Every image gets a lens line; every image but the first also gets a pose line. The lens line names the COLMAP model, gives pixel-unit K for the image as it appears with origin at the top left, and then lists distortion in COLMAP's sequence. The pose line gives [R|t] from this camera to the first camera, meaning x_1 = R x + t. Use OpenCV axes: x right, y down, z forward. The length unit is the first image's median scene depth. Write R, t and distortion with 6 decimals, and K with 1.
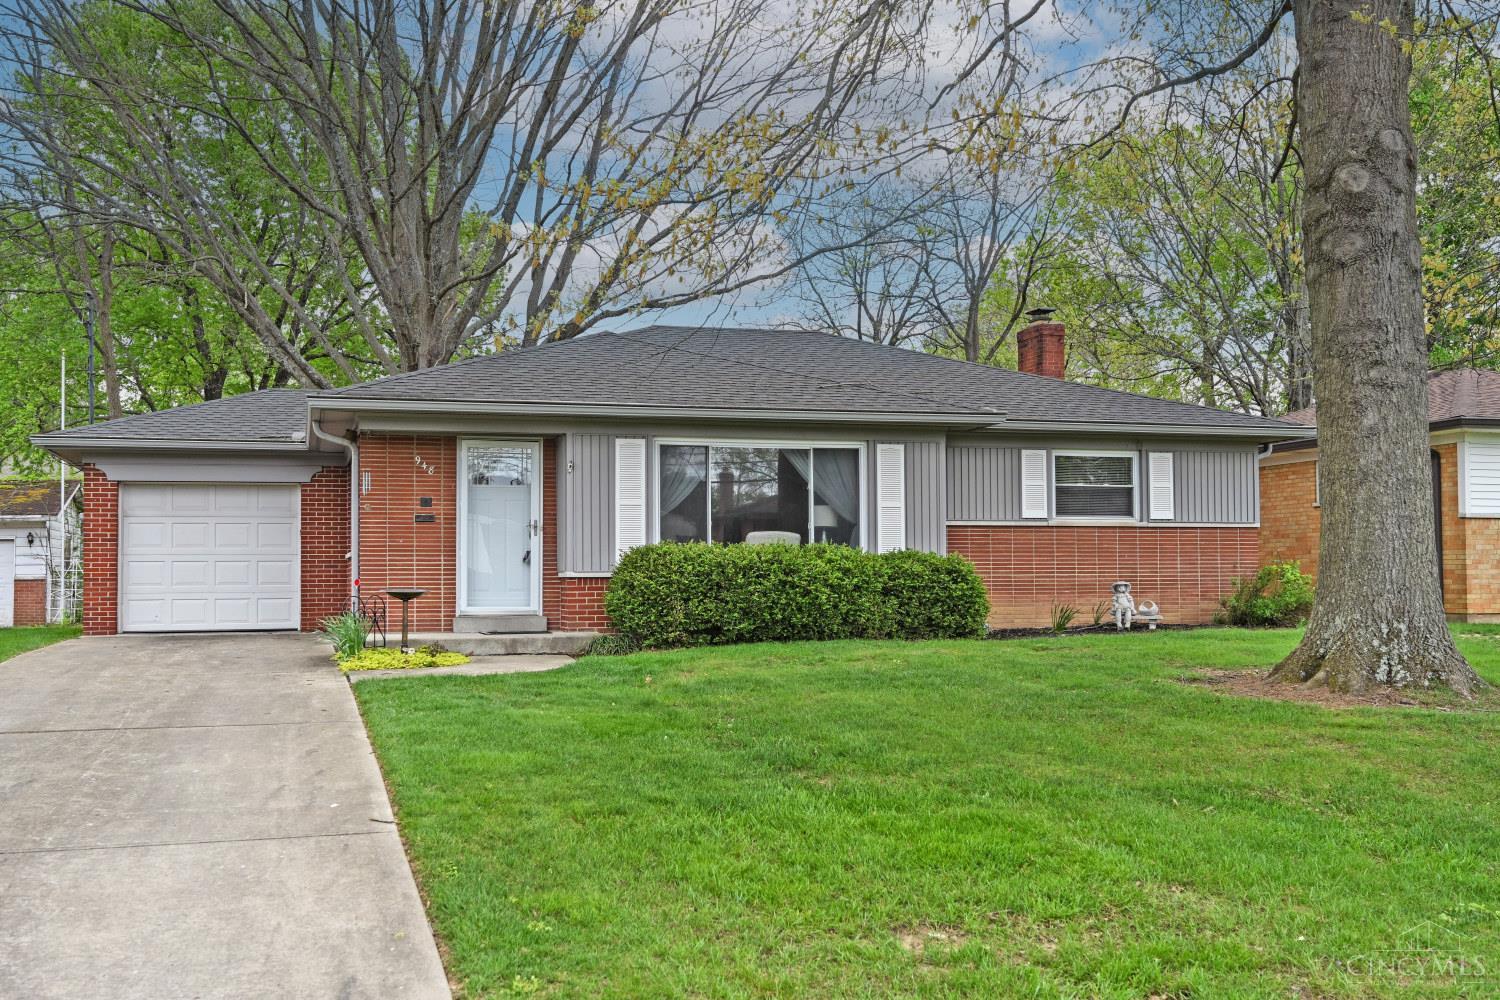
lens RADIAL K [[1425.9, 0, 698.8], [0, 1425.9, 535.4], [0, 0, 1]] dist [0.001675, 0.000000]
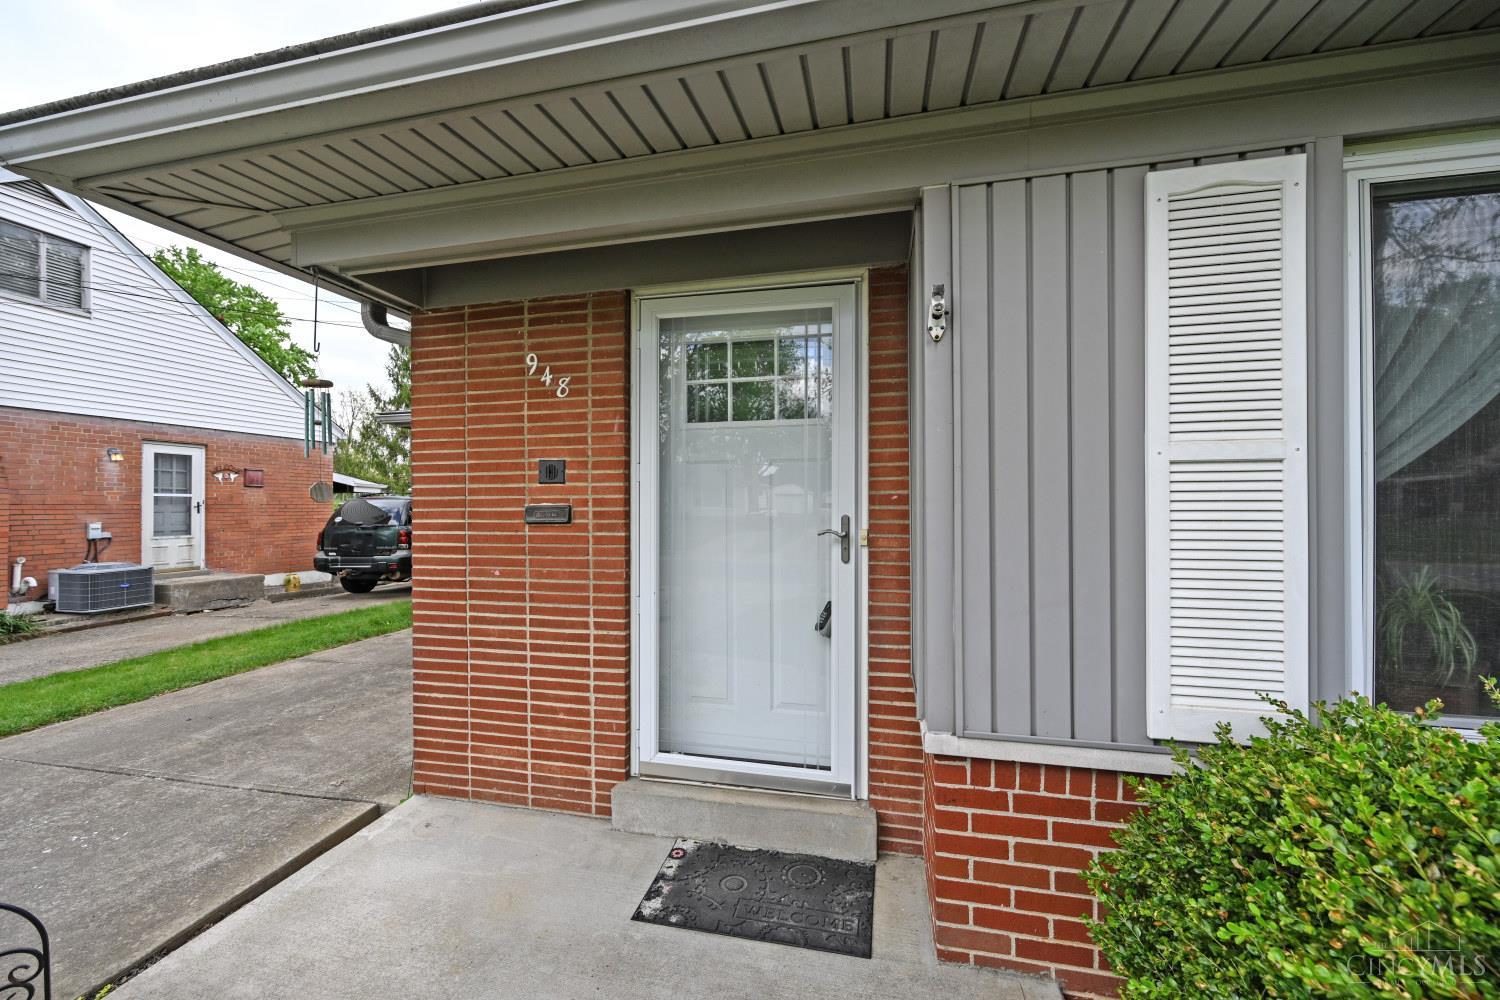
lens RADIAL K [[589.2, 0, 746.7], [0, 589.2, 504.3], [0, 0, 1]] dist [-0.001650, 0.000245]
pose [[0.875980, 0.000128, -0.482347, -0.065185], [0.014724, 0.999527, 0.027006, -0.017044], [0.482122, -0.030759, 0.875564, 0.833763]]
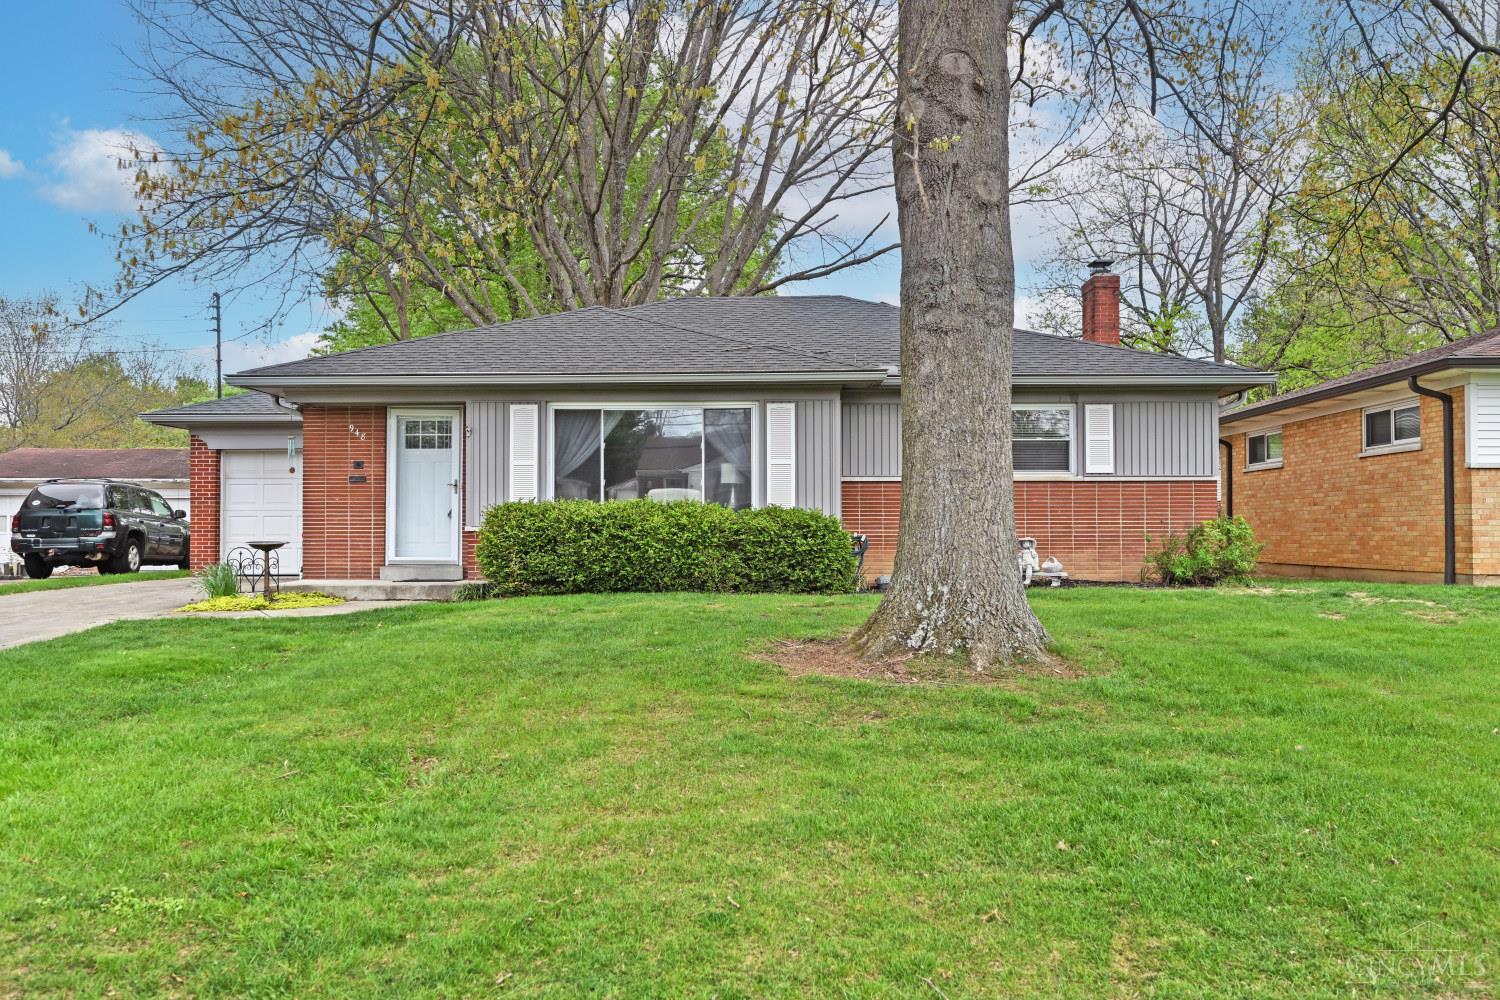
lens RADIAL K [[1285.9, 0, 746.5], [0, 1285.9, 503.1], [0, 0, 1]] dist [0.006435, 0.003639]
pose [[0.956692, -0.002715, -0.291089, 0.379885], [0.005669, 0.999941, 0.009306, -0.000474], [0.291047, -0.010553, 0.956651, 0.100475]]
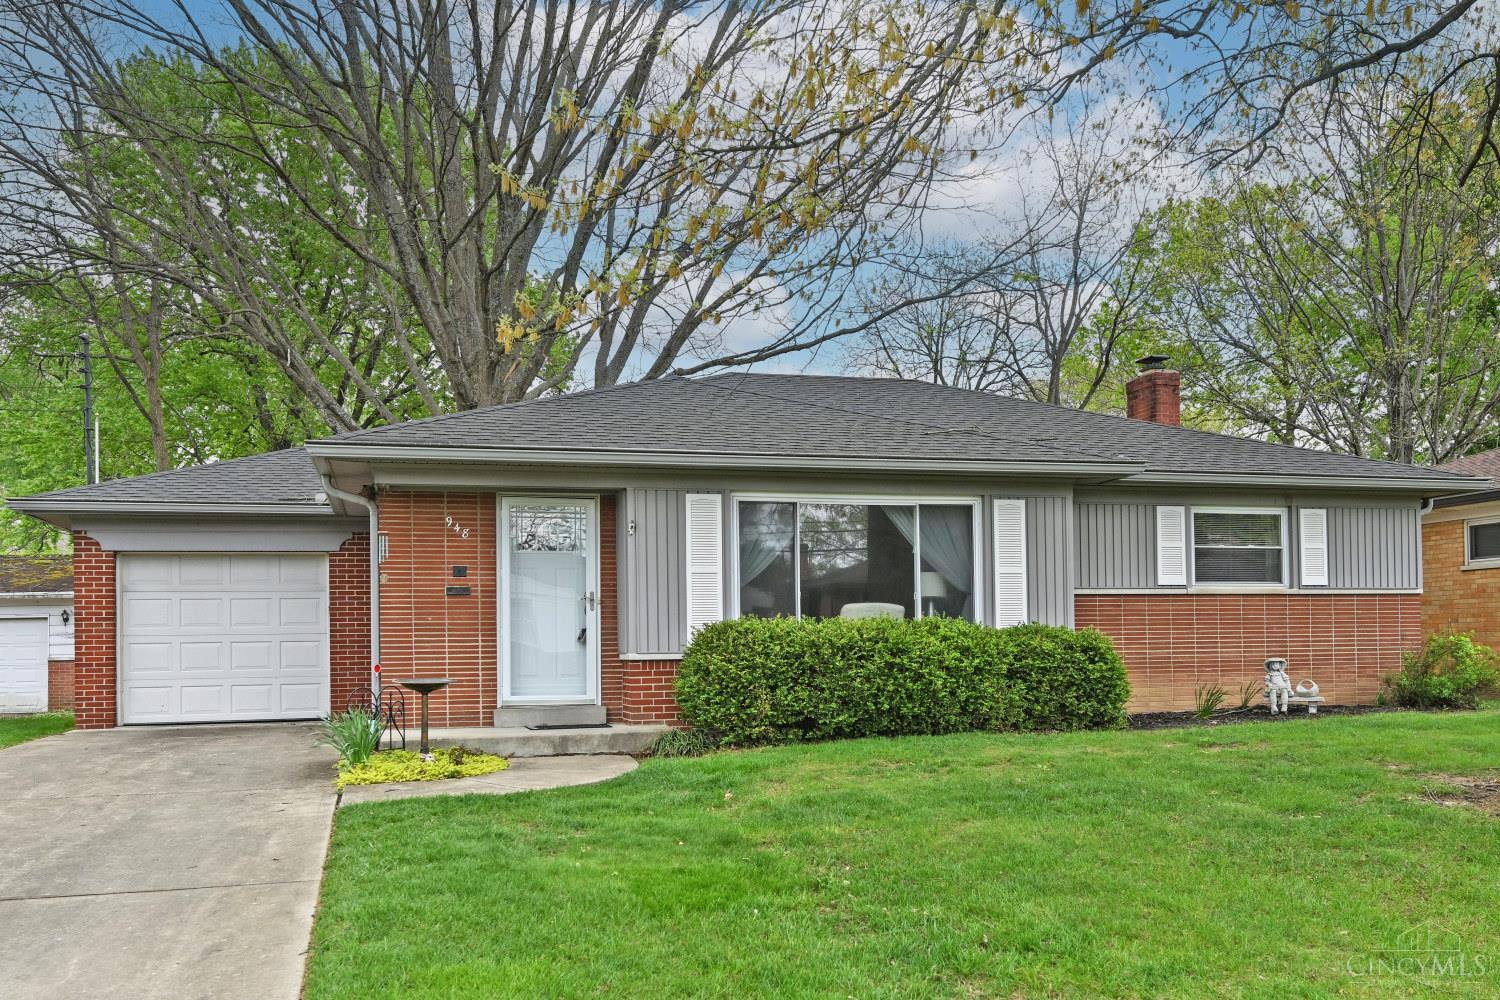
lens RADIAL K [[1355.3, 0, 791.4], [0, 1355.3, 618.5], [0, 0, 1]] dist [-0.004951, 0.002862]
pose [[0.999872, -0.008333, 0.013644, -0.007458], [0.008204, 0.999921, 0.009526, -0.001626], [-0.013723, -0.009413, 0.999862, 0.190921]]
